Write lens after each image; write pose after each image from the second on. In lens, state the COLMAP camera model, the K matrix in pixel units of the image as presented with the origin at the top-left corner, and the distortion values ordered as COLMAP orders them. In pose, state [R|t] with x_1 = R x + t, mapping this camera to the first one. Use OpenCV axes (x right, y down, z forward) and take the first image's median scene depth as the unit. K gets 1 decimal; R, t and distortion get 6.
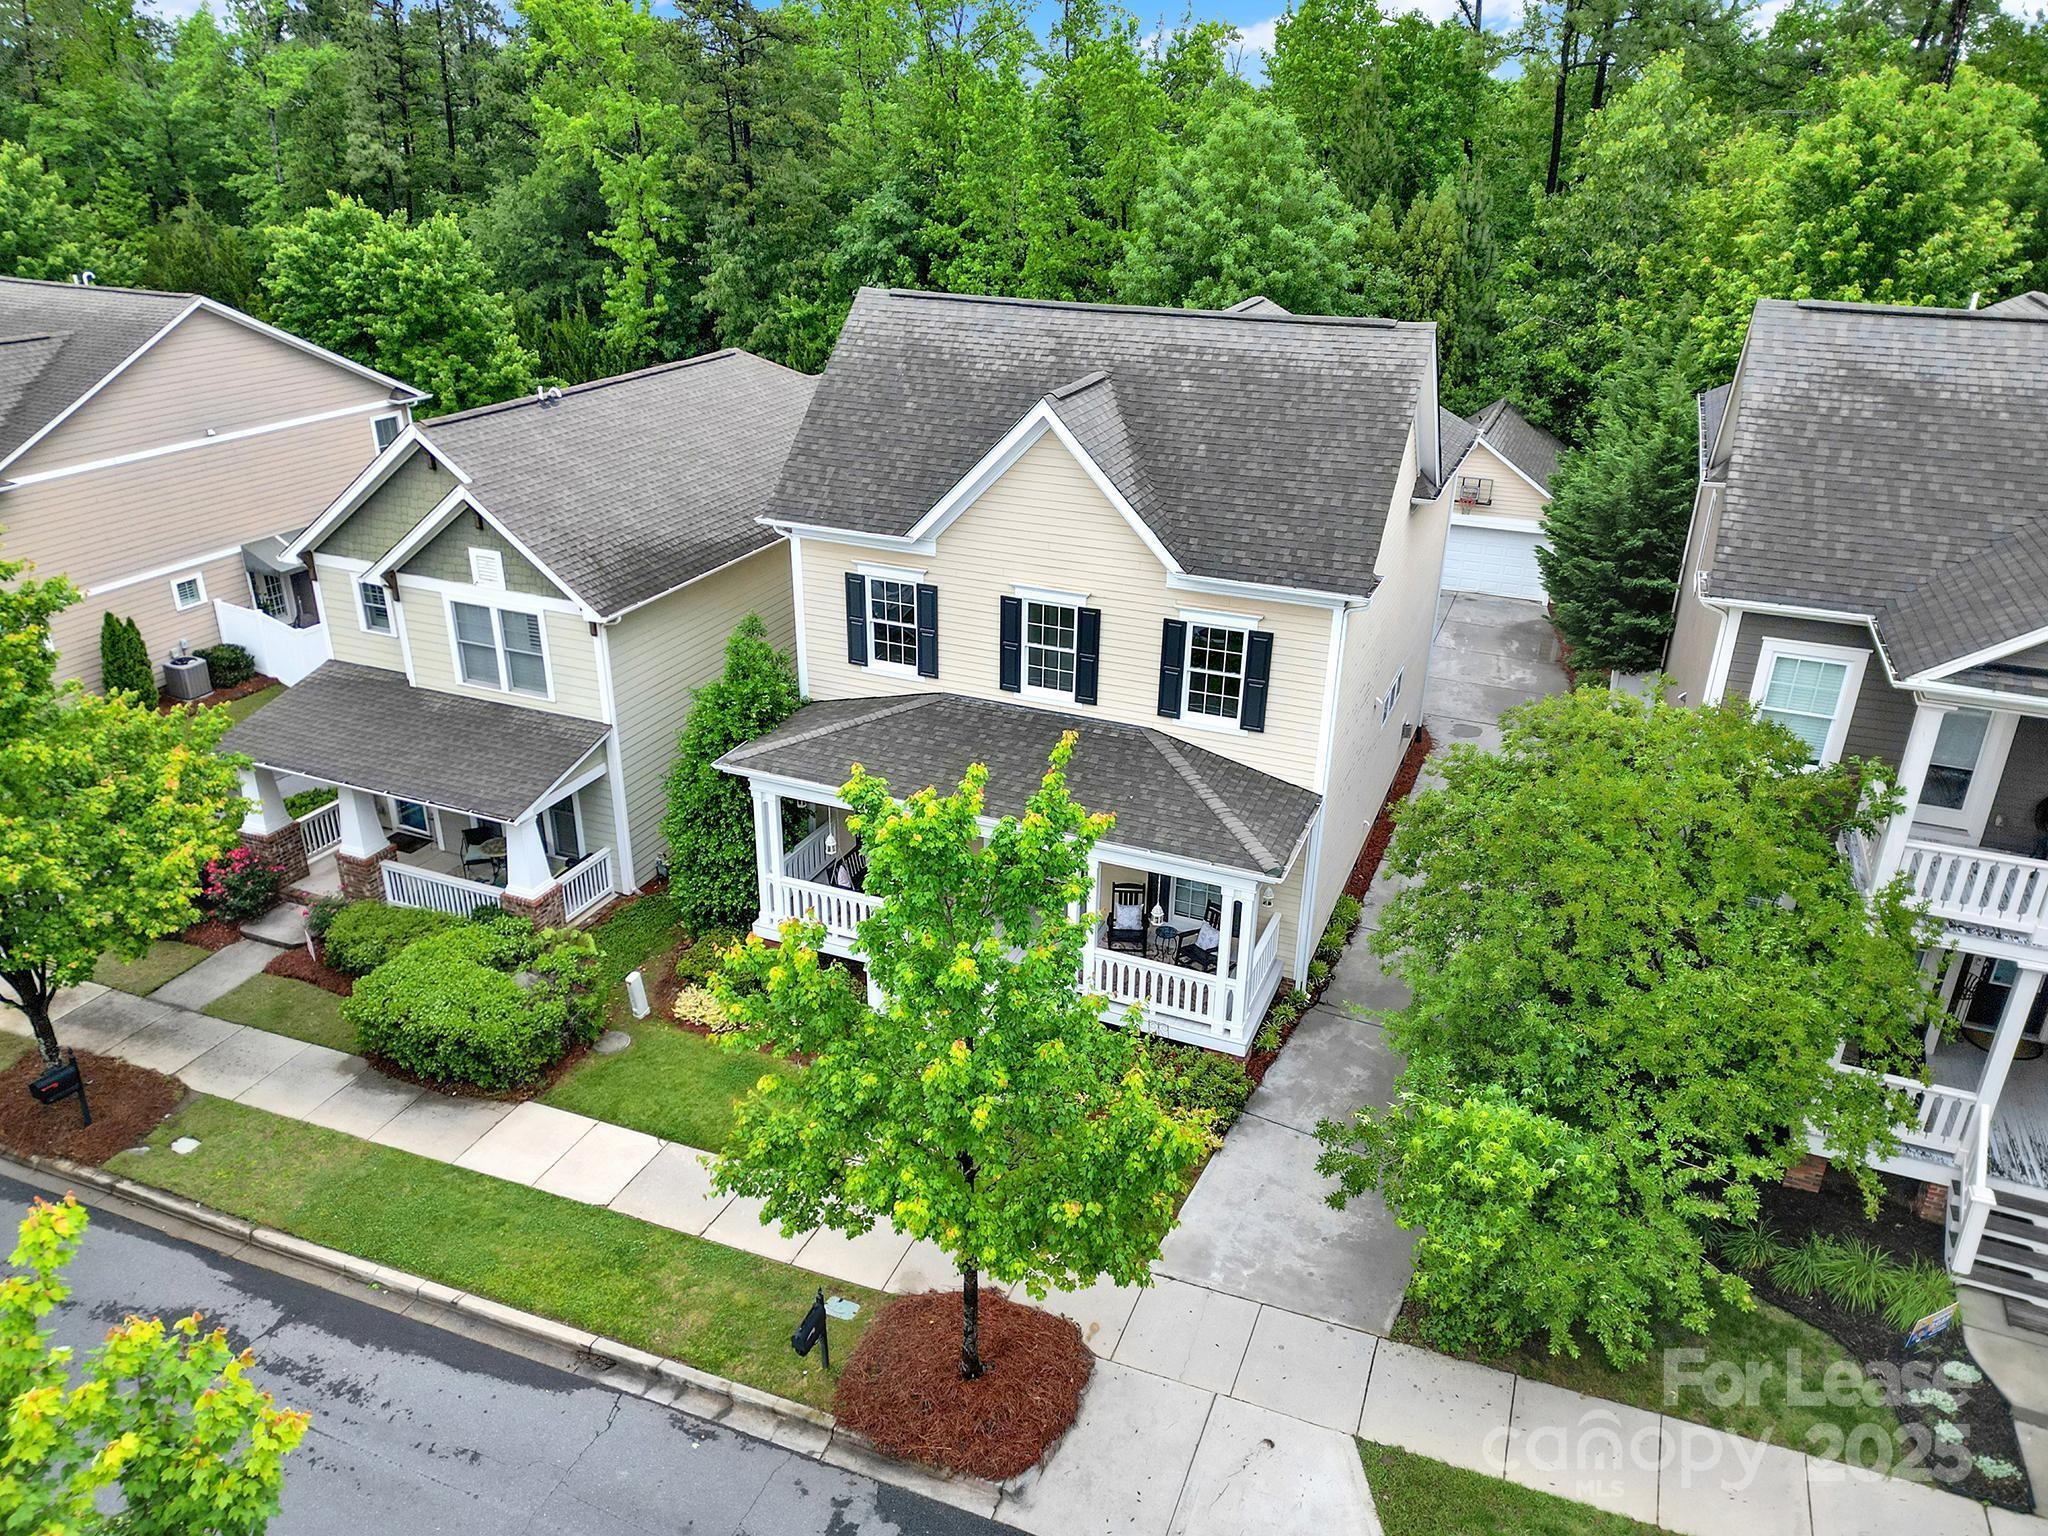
lens RADIAL K [[1427.2, 0, 1024.0], [0, 1427.2, 768.0], [0, 0, 1]] dist [0.082967, -0.074821]
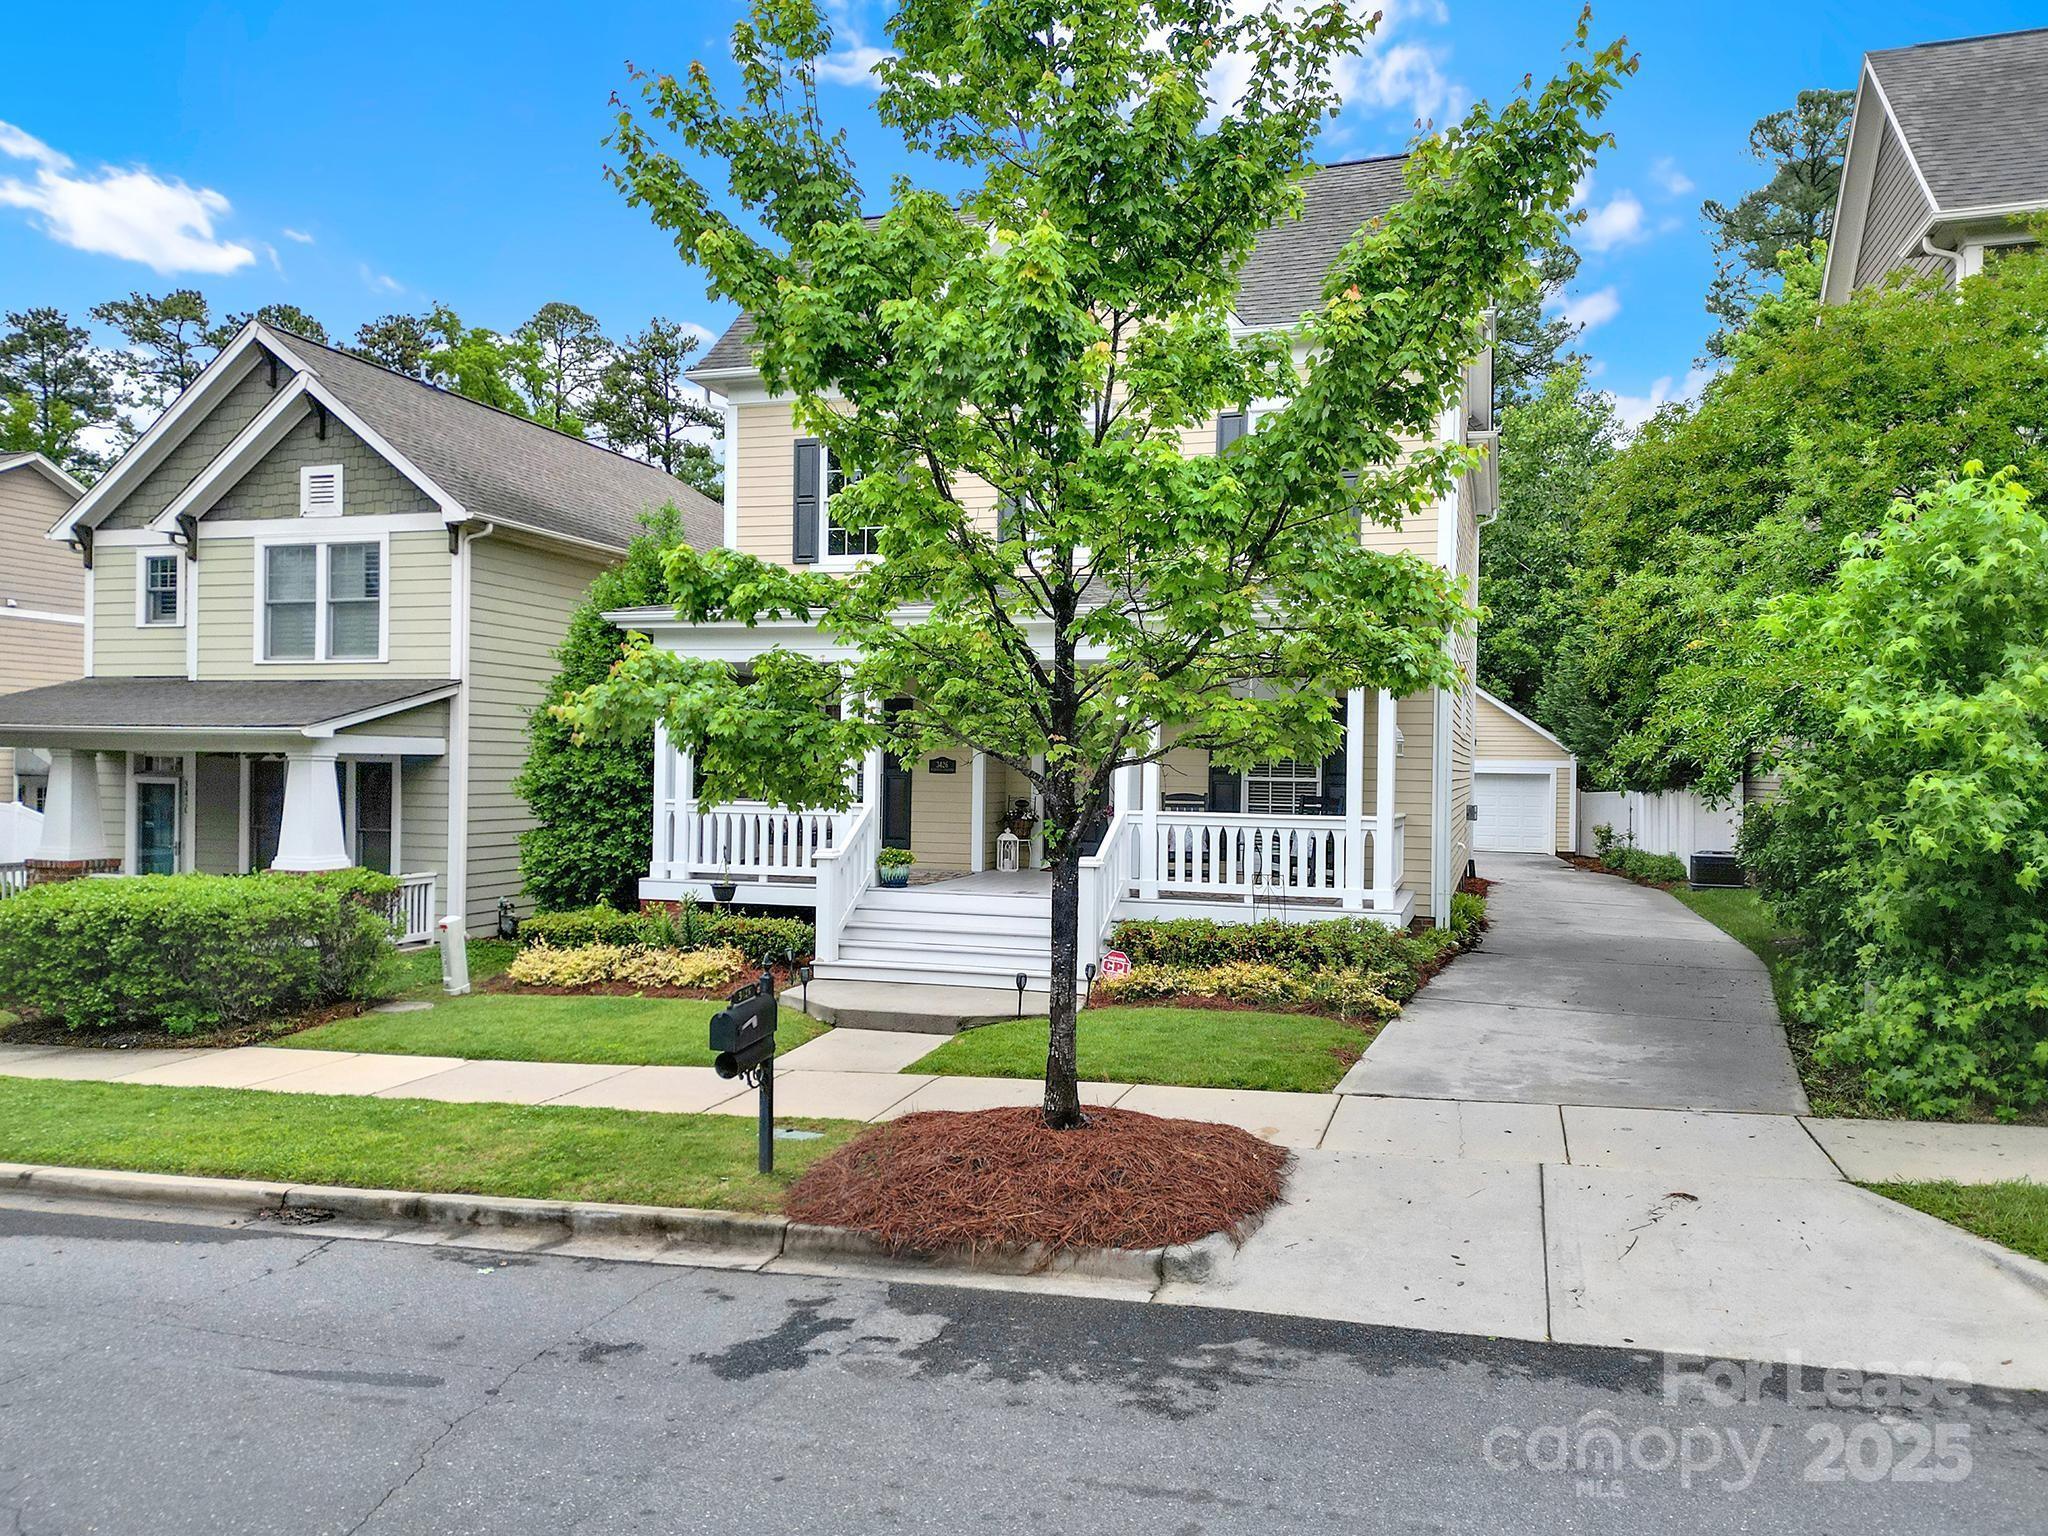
lens RADIAL K [[1445.2, 0, 1024.0], [0, 1445.2, 768.0], [0, 0, 1]] dist [0.087568, -0.078137]
pose [[0.996878, -0.000961, 0.078954, -0.066144], [0.033390, 0.911249, -0.410500, 0.376434], [-0.071553, 0.411854, 0.908436, 0.357415]]
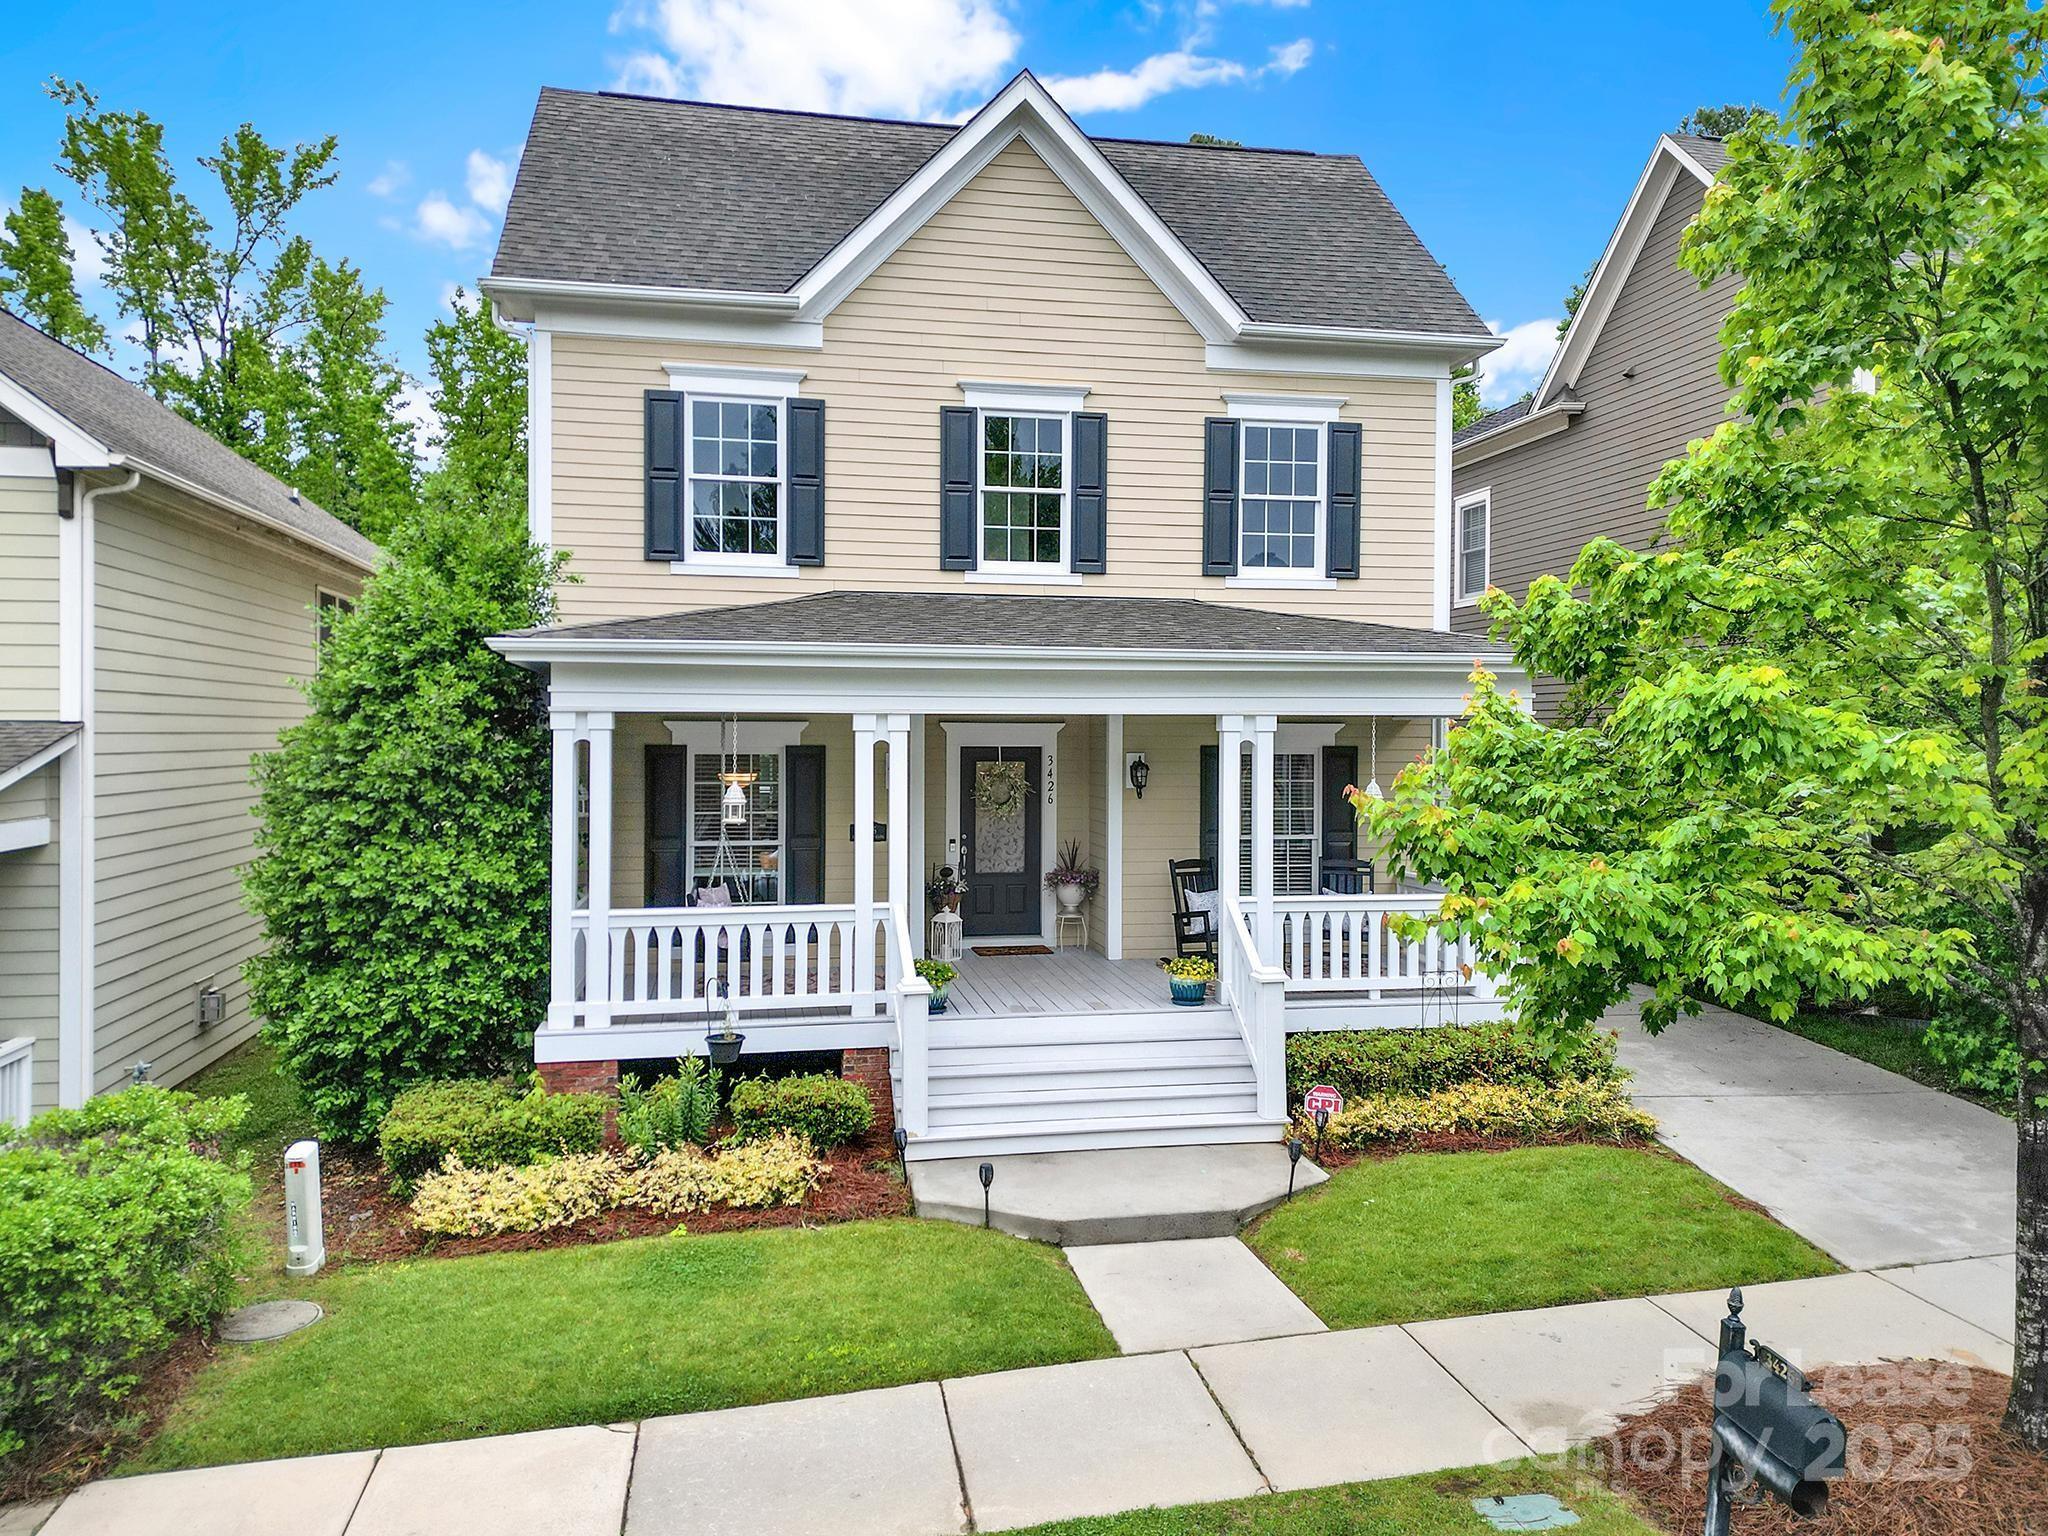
lens RADIAL K [[1427.2, 0, 1024.0], [0, 1427.2, 768.0], [0, 0, 1]] dist [0.082967, -0.074821]
pose [[0.837990, -0.027262, 0.545004, -0.330803], [0.236640, 0.918108, -0.317929, 0.230059], [-0.491705, 0.395391, 0.775817, 0.567193]]
